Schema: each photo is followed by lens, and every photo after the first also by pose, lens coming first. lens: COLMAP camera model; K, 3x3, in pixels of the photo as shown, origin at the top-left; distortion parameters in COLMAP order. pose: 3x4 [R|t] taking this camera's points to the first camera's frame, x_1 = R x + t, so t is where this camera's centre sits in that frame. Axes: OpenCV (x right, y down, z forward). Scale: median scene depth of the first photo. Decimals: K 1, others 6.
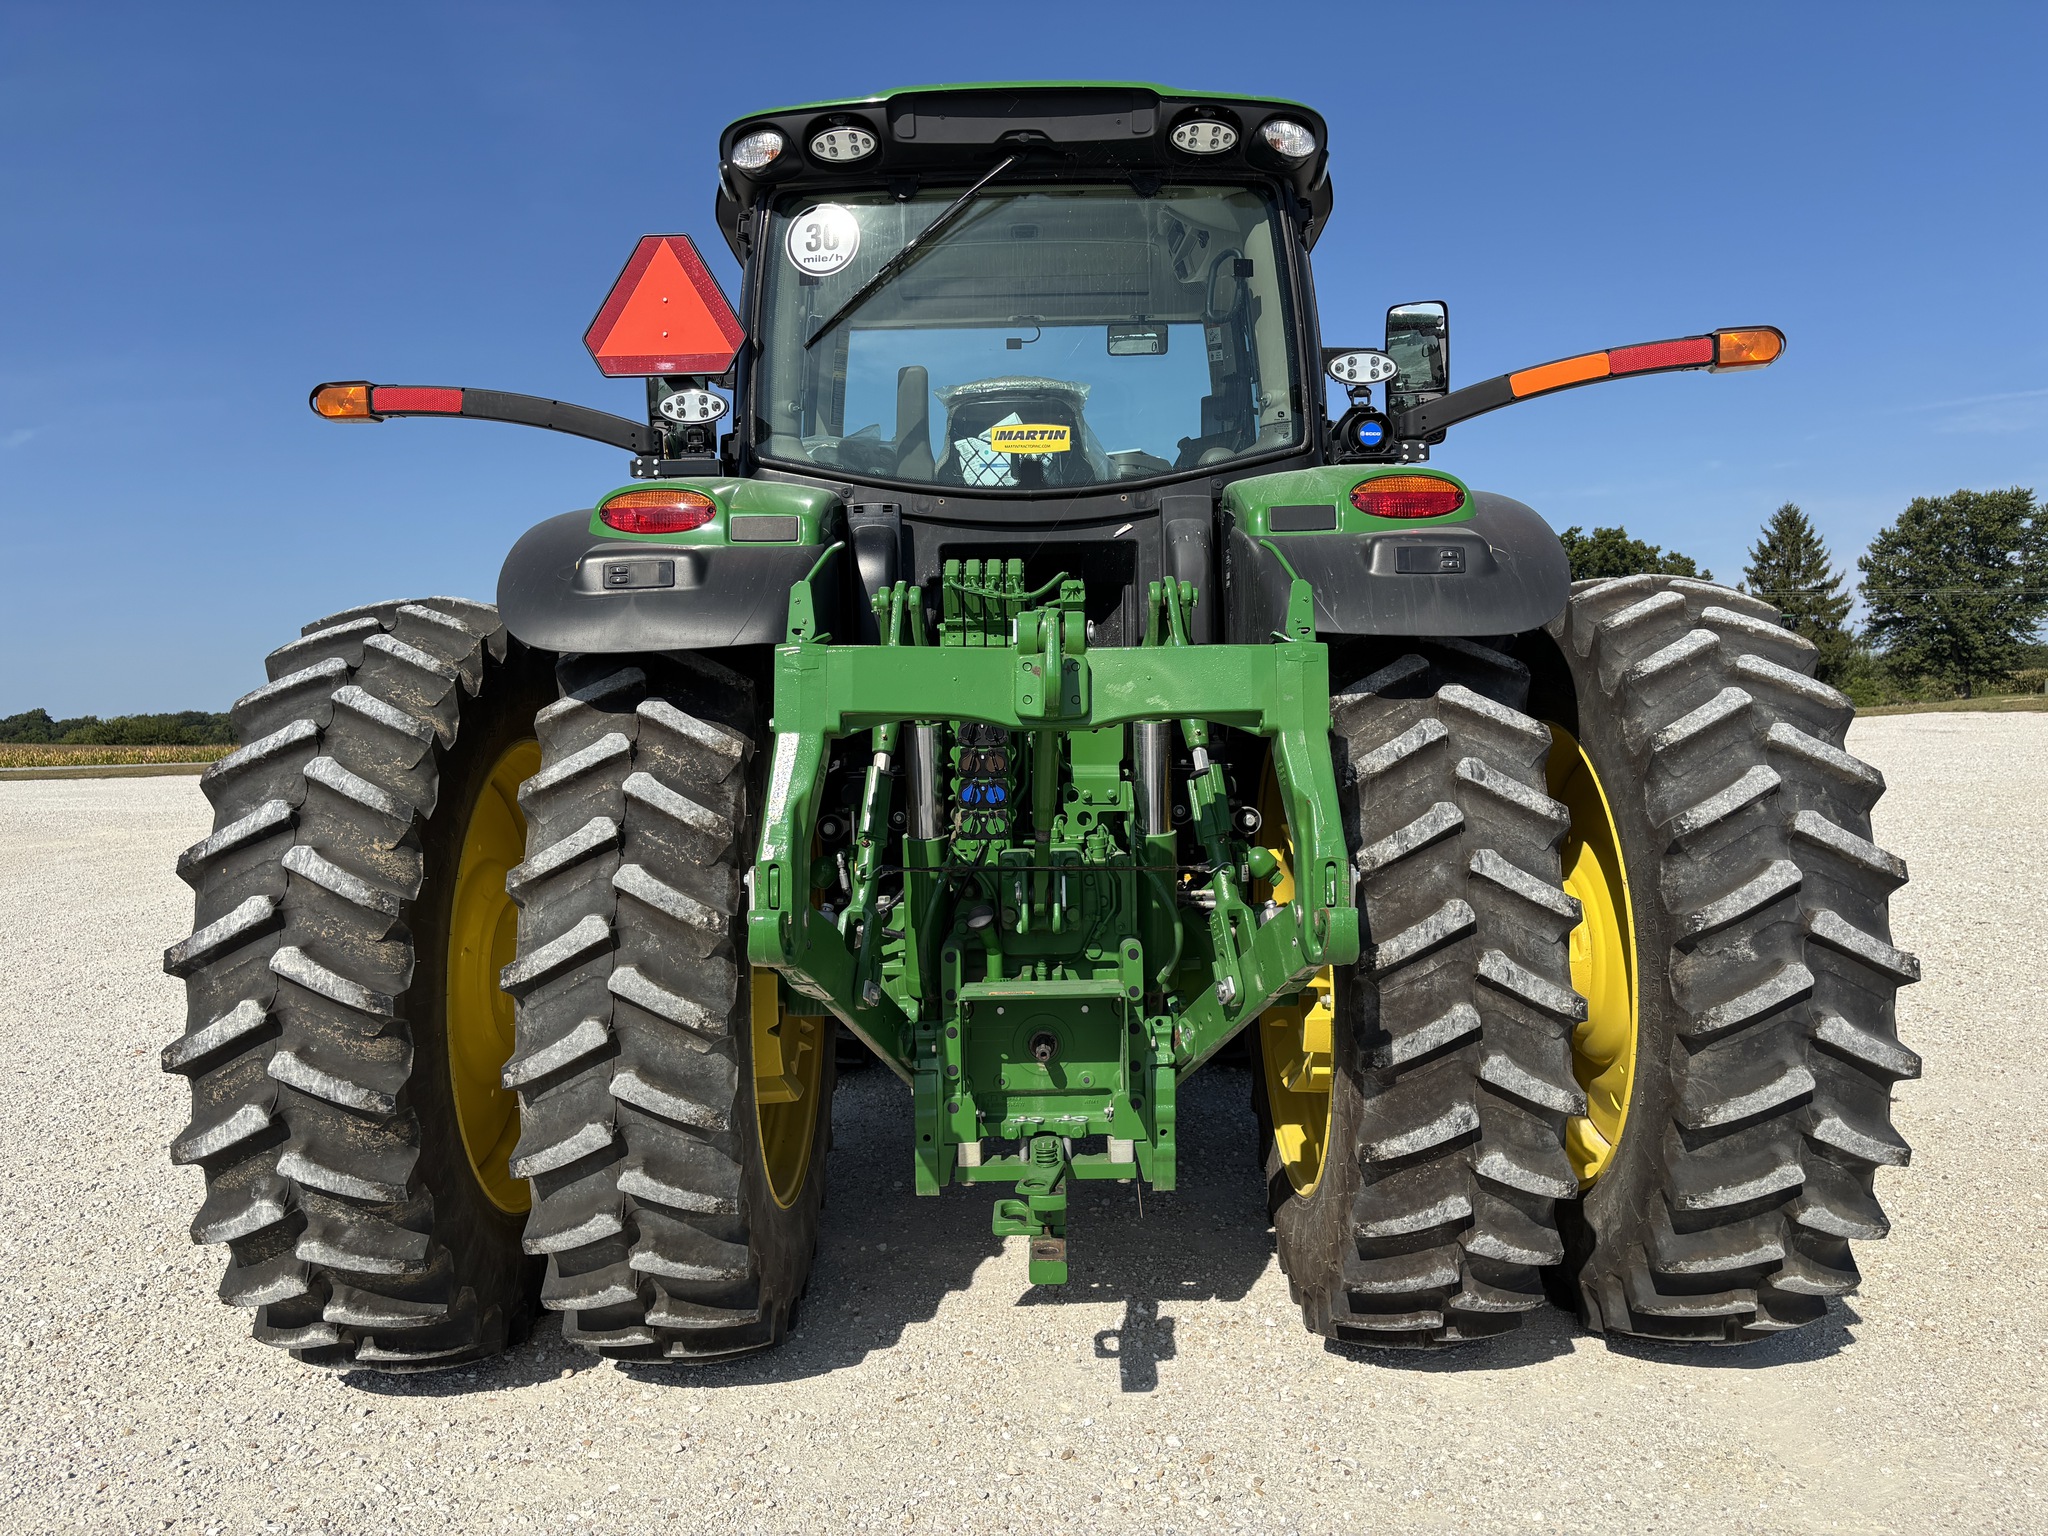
lens RADIAL K [[1549.1, 0, 1050.6], [0, 1549.1, 759.7], [0, 0, 1]] dist [0.060040, -0.069618]
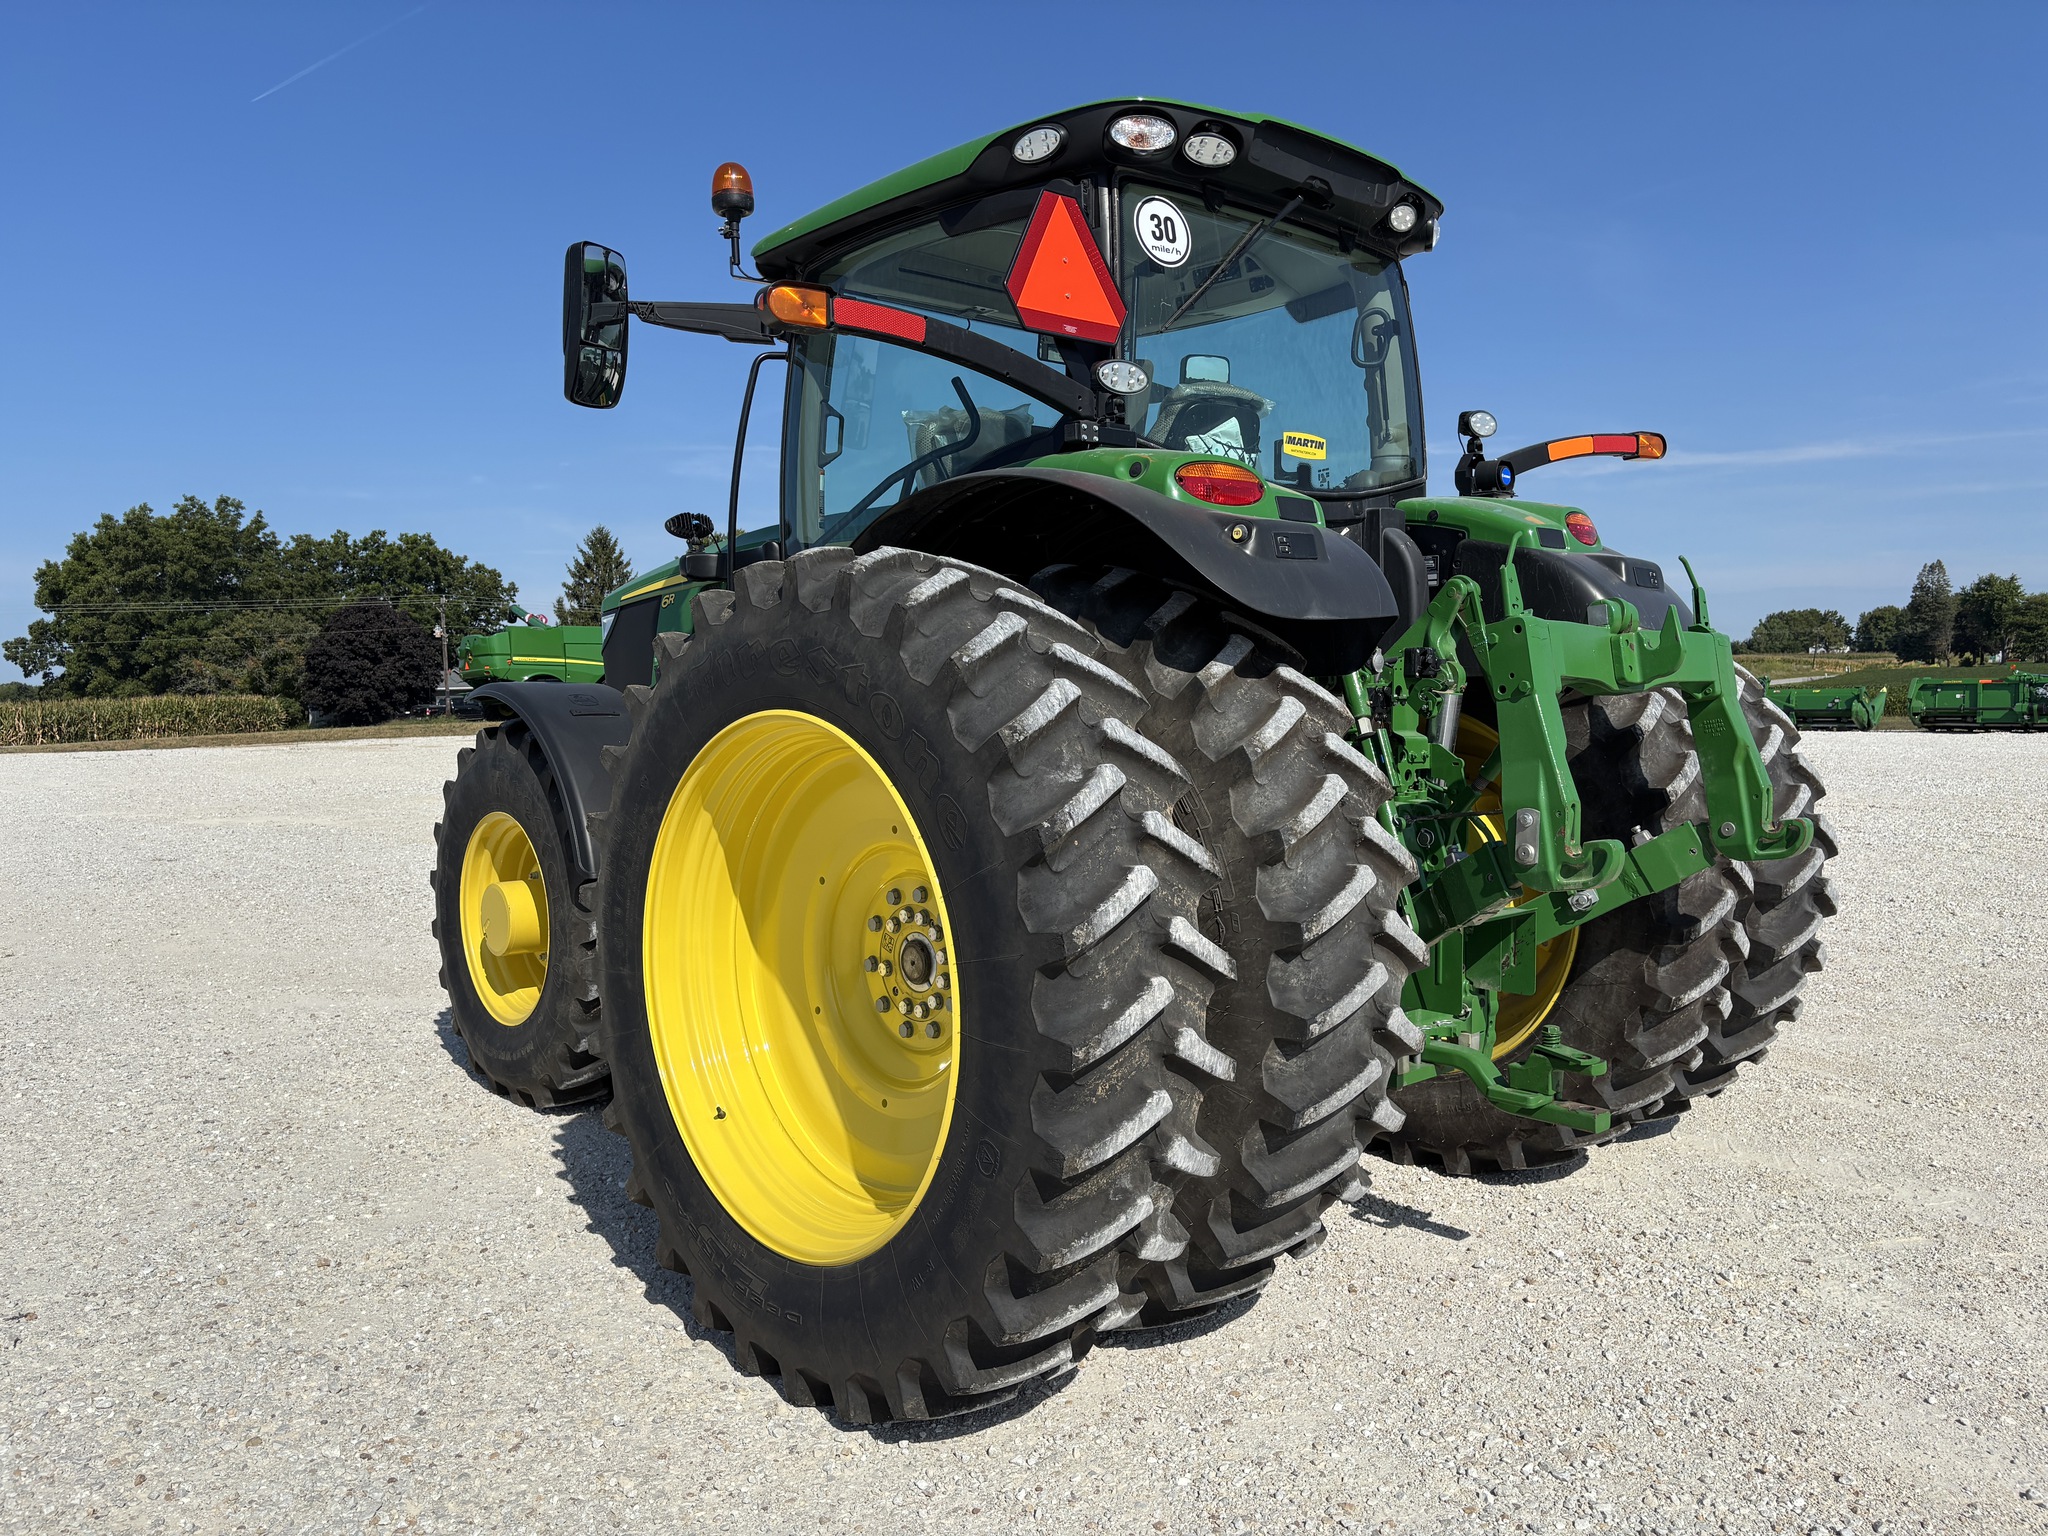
lens RADIAL K [[1549.1, 0, 1045.6], [0, 1549.1, 773.3], [0, 0, 1]] dist [0.060040, -0.069618]
pose [[0.732031, -0.022871, 0.680888, -0.953999], [0.021227, 0.999717, 0.010760, 0.017171], [-0.680941, 0.006577, 0.732309, 0.299847]]
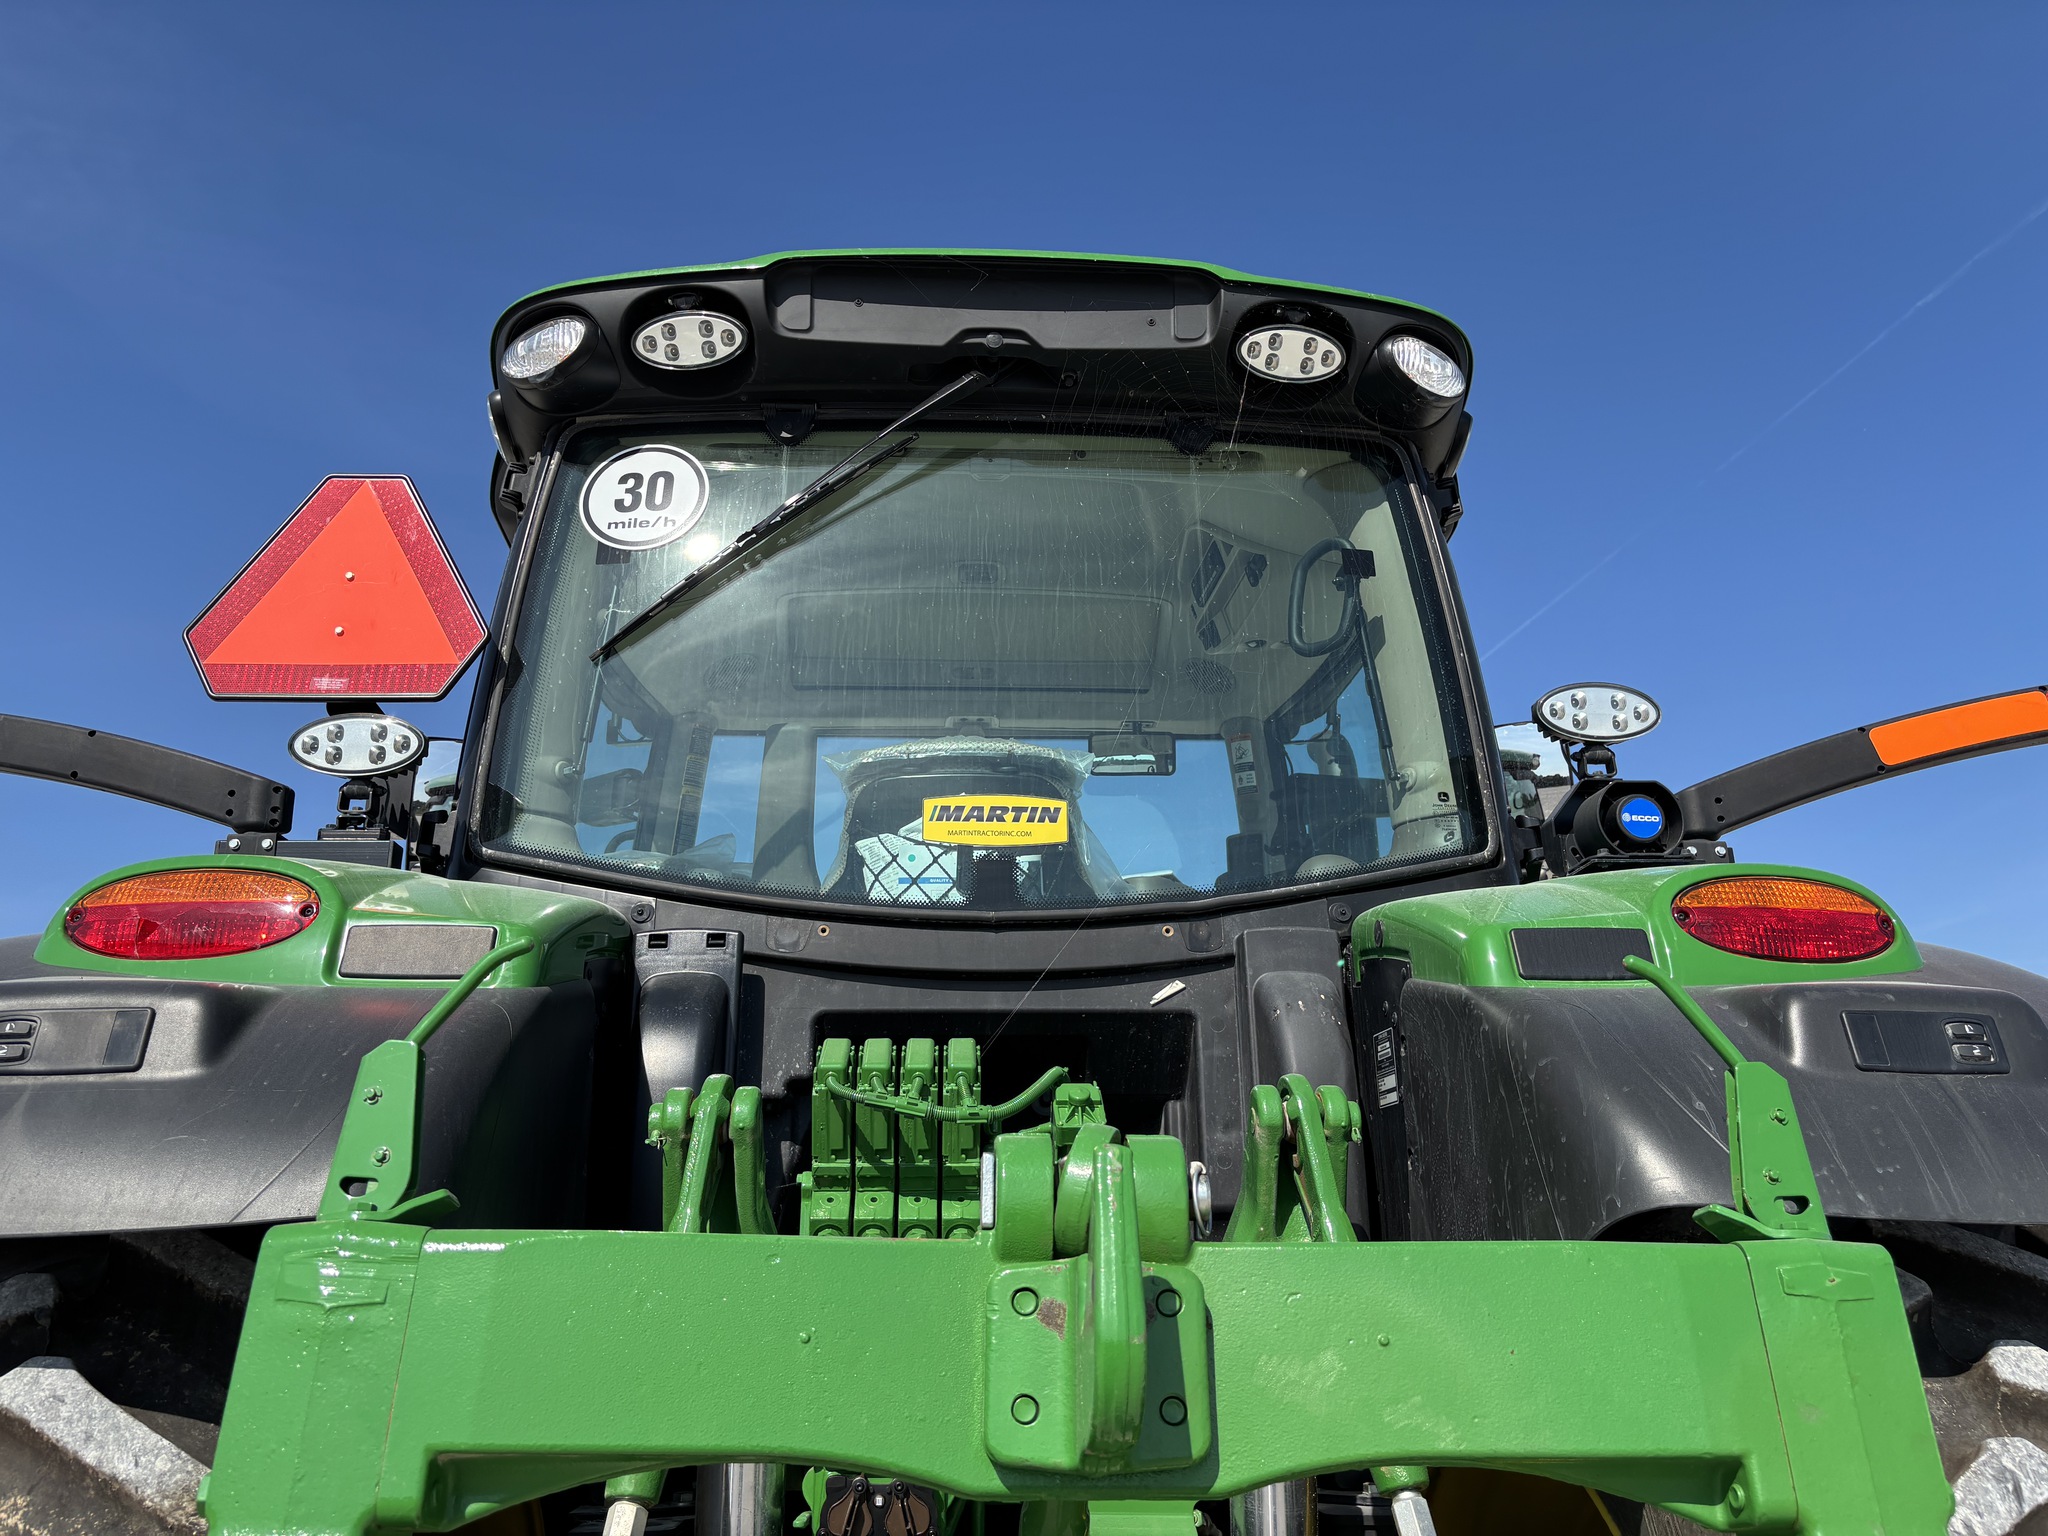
lens RADIAL K [[1549.1, 0, 1024.3], [0, 1549.1, 765.9], [0, 0, 1]] dist [0.060040, -0.069618]
pose [[0.998998, 0.024894, 0.037189, -0.023610], [-0.010704, 0.939801, -0.341554, -0.041523], [-0.043453, 0.340814, 0.939126, 0.495039]]
